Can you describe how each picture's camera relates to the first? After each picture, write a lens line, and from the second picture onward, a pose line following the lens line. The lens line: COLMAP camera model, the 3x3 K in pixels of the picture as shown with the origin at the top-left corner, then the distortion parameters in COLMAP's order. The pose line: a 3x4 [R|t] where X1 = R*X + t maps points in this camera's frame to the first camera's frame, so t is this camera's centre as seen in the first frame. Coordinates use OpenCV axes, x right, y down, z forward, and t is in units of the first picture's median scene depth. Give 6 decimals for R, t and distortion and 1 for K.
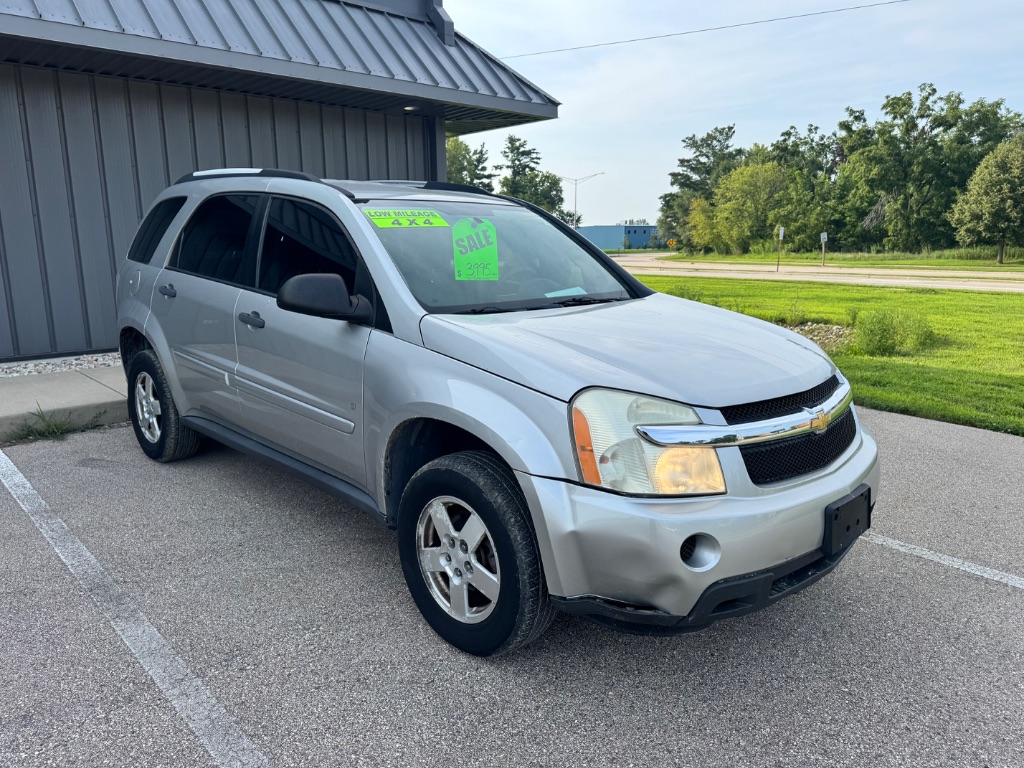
lens RADIAL K [[724.8, 0, 516.6], [0, 724.8, 400.9], [0, 0, 1]] dist [0.012156, -0.007319]
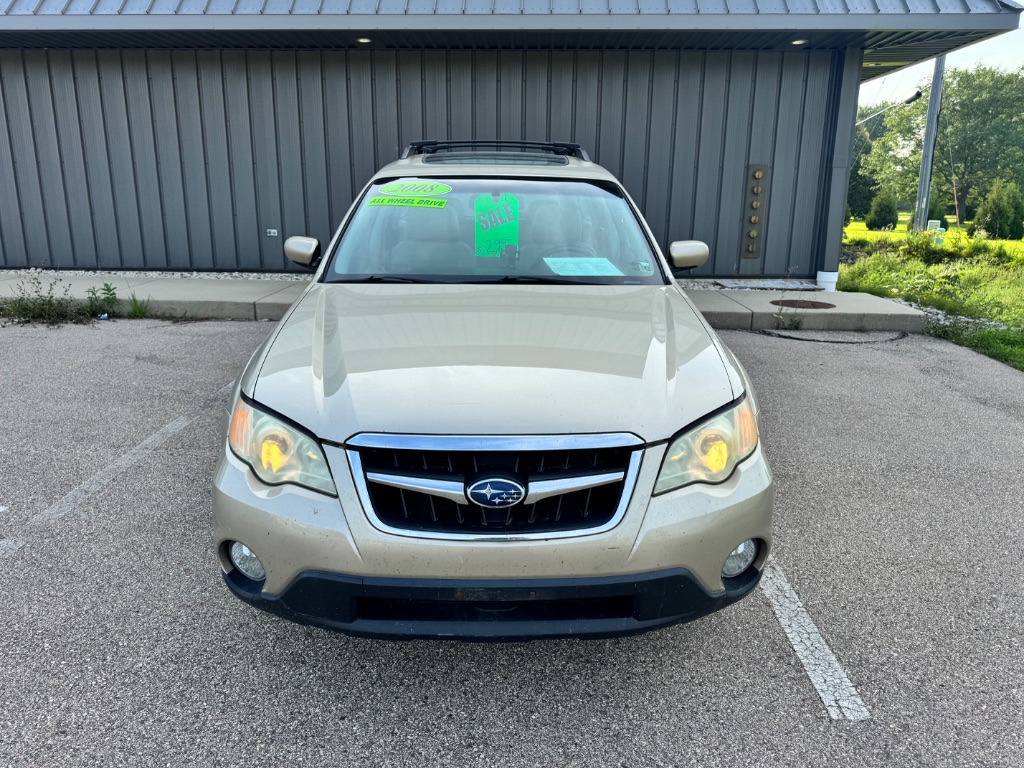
lens RADIAL K [[724.8, 0, 516.6], [0, 724.8, 400.9], [0, 0, 1]] dist [0.012156, -0.007319]
pose [[0.705355, 0.206427, -0.678132, 0.821281], [-0.166856, 0.978128, 0.124192, -0.040596], [0.688937, 0.025551, 0.724371, 0.266414]]
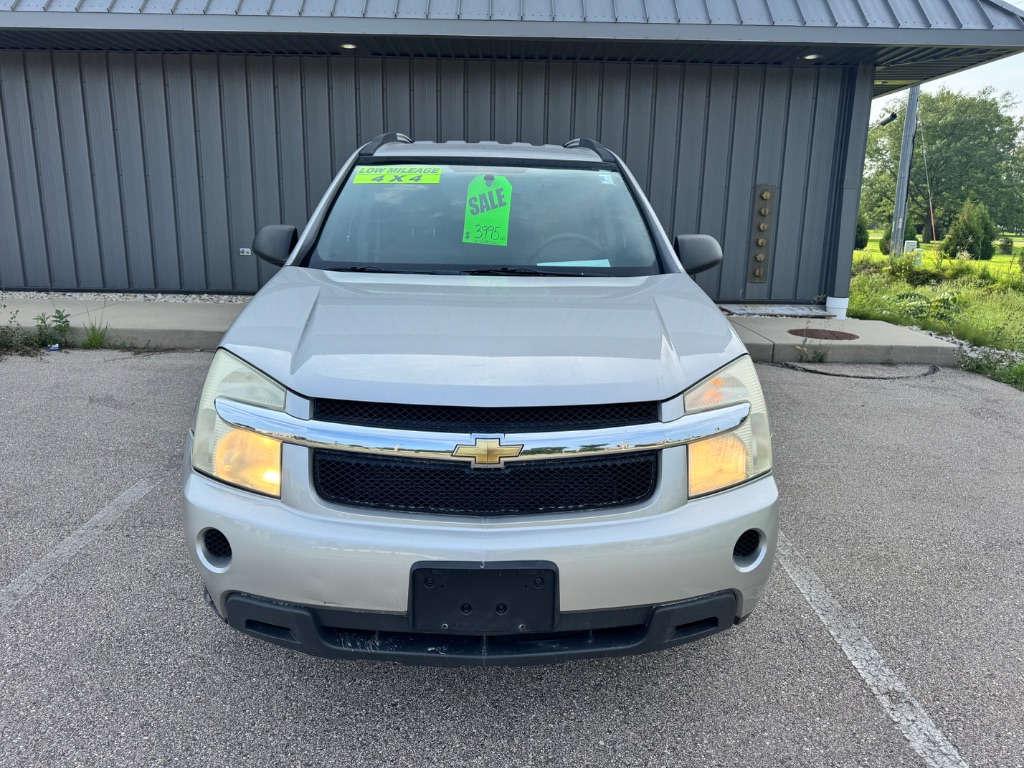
lens RADIAL K [[724.8, 0, 516.6], [0, 724.8, 400.9], [0, 0, 1]] dist [0.012156, -0.007319]
pose [[0.732630, 0.192629, -0.652800, 0.624862], [-0.170193, 0.980494, 0.098319, -0.067984], [0.659005, 0.039070, 0.751123, 0.342428]]
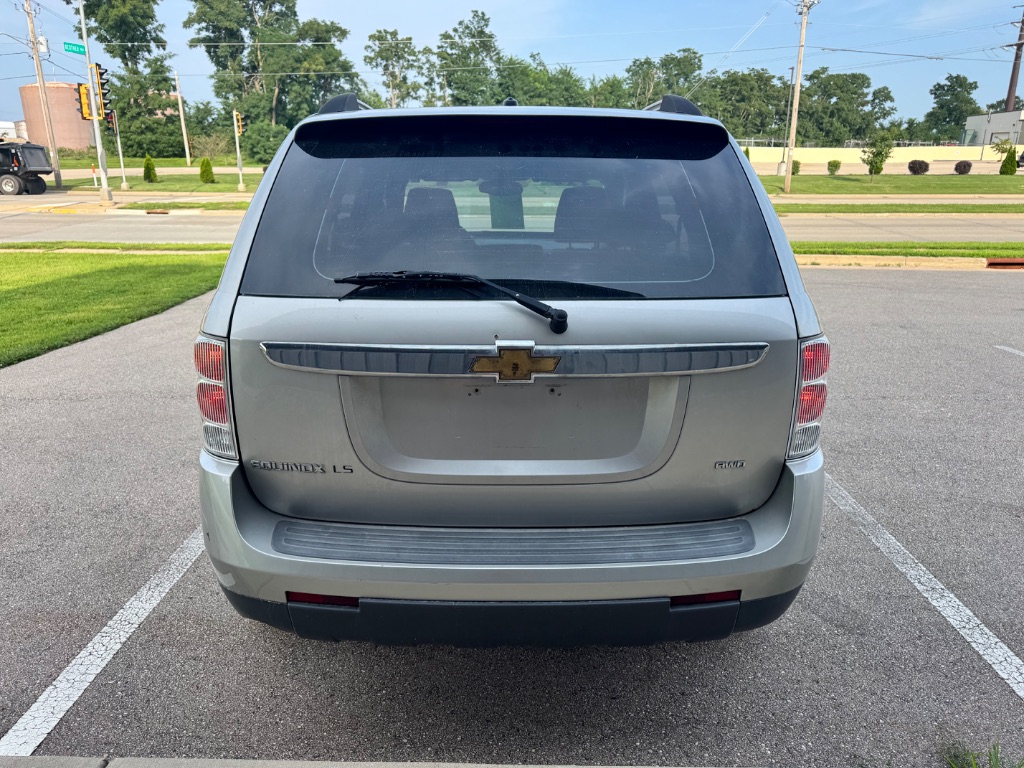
lens RADIAL K [[738.7, 0, 510.9], [0, 738.7, 388.8], [0, 0, 1]] dist [0.009092, -0.004617]
pose [[-0.719837, -0.204947, 0.663197, -0.968824], [0.153277, 0.884905, 0.439829, -0.485493], [-0.677008, 0.418258, -0.605574, 1.894097]]
